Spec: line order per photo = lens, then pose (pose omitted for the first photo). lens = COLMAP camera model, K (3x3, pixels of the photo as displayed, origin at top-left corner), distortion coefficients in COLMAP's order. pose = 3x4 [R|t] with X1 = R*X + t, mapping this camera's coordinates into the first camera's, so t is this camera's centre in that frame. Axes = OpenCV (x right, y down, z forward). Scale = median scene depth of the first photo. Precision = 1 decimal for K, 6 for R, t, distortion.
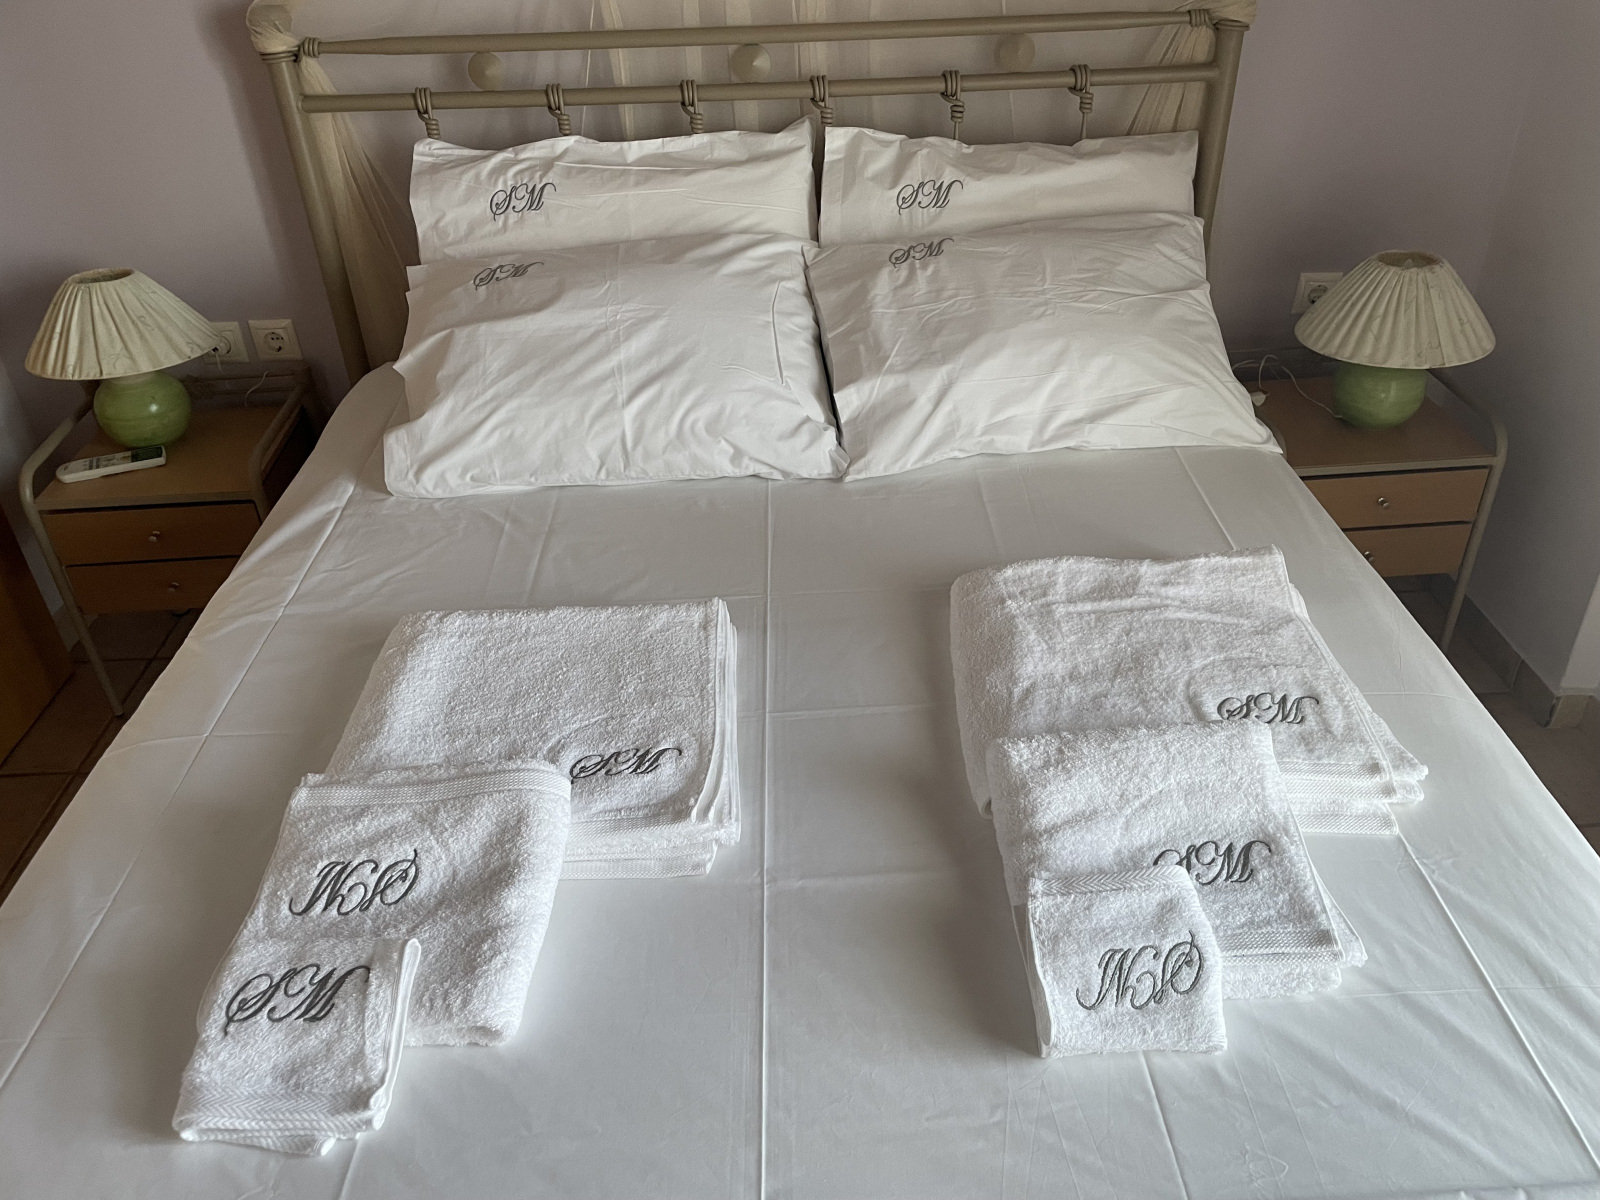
lens RADIAL K [[1203.4, 0, 806.5], [0, 1203.4, 596.9], [0, 0, 1]] dist [0.095575, -0.122484]
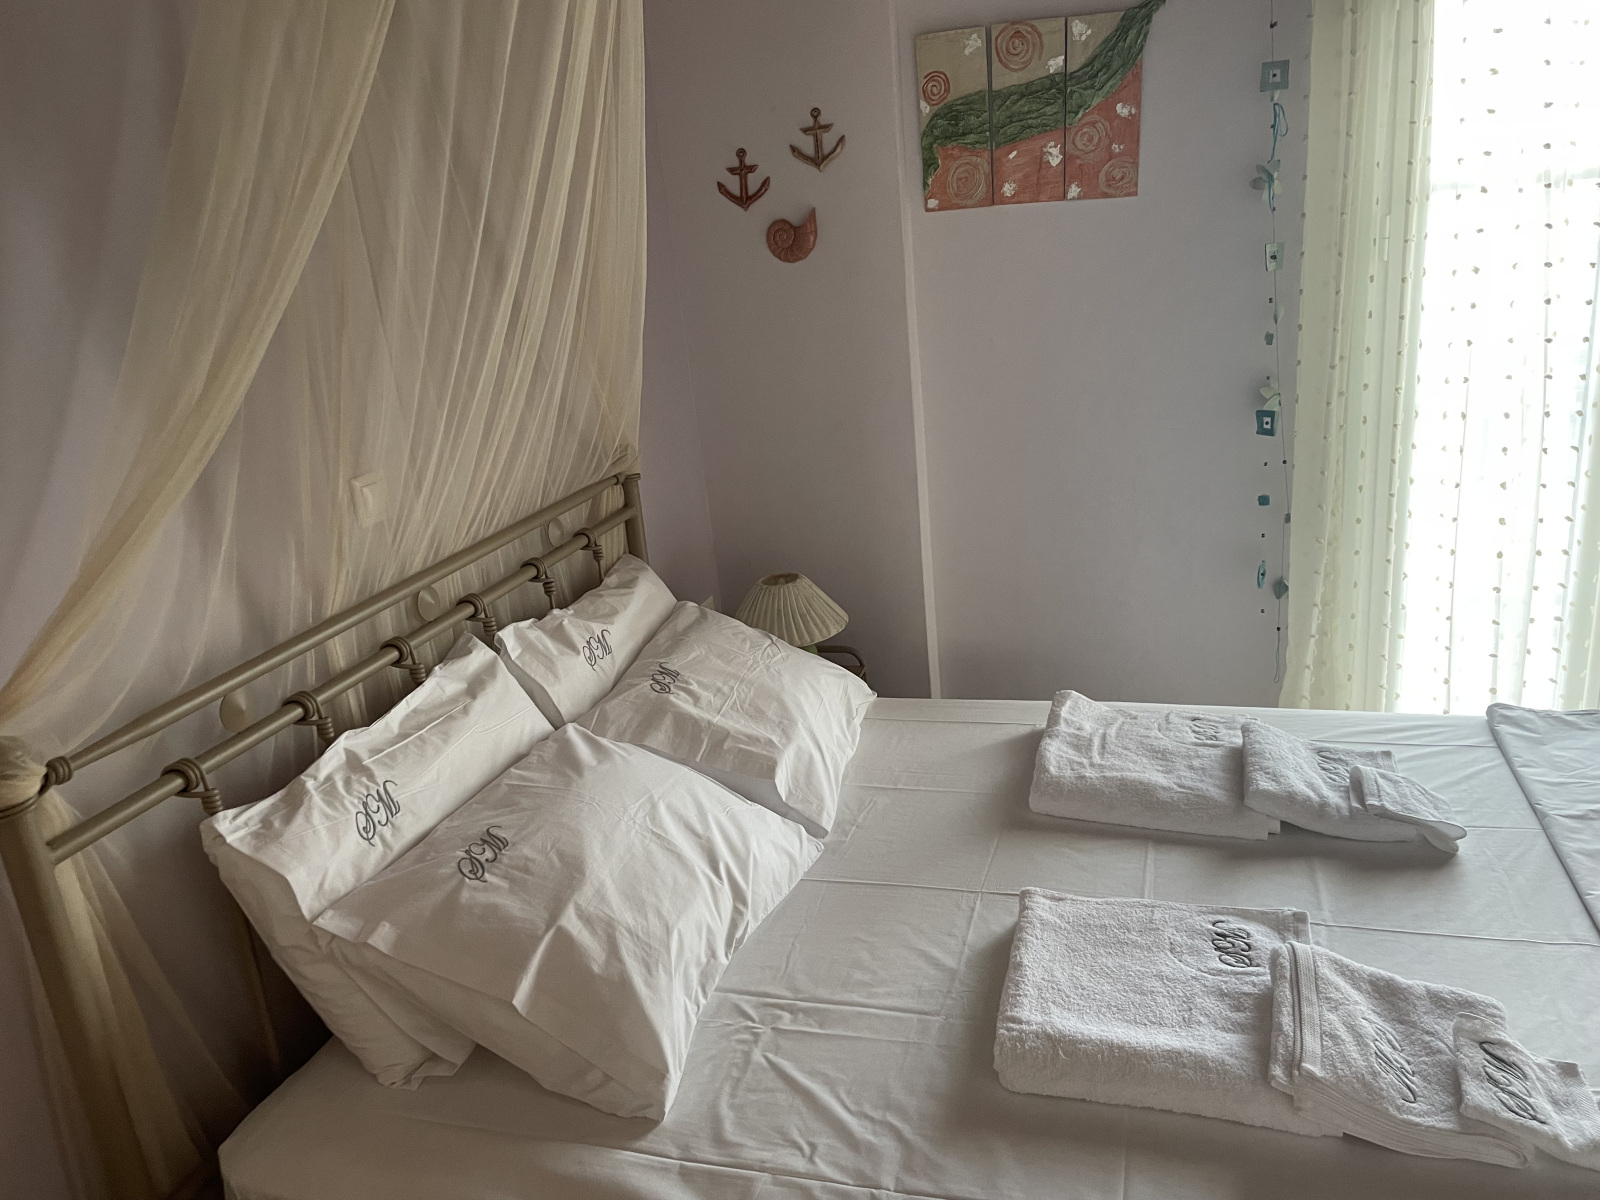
lens RADIAL K [[1203.4, 0, 806.5], [0, 1203.4, 596.9], [0, 0, 1]] dist [0.095575, -0.122484]
pose [[0.327145, -0.292338, 0.898618, -0.922011], [0.593347, 0.803663, 0.045437, -0.335136], [-0.735470, 0.518328, 0.436372, 0.371210]]
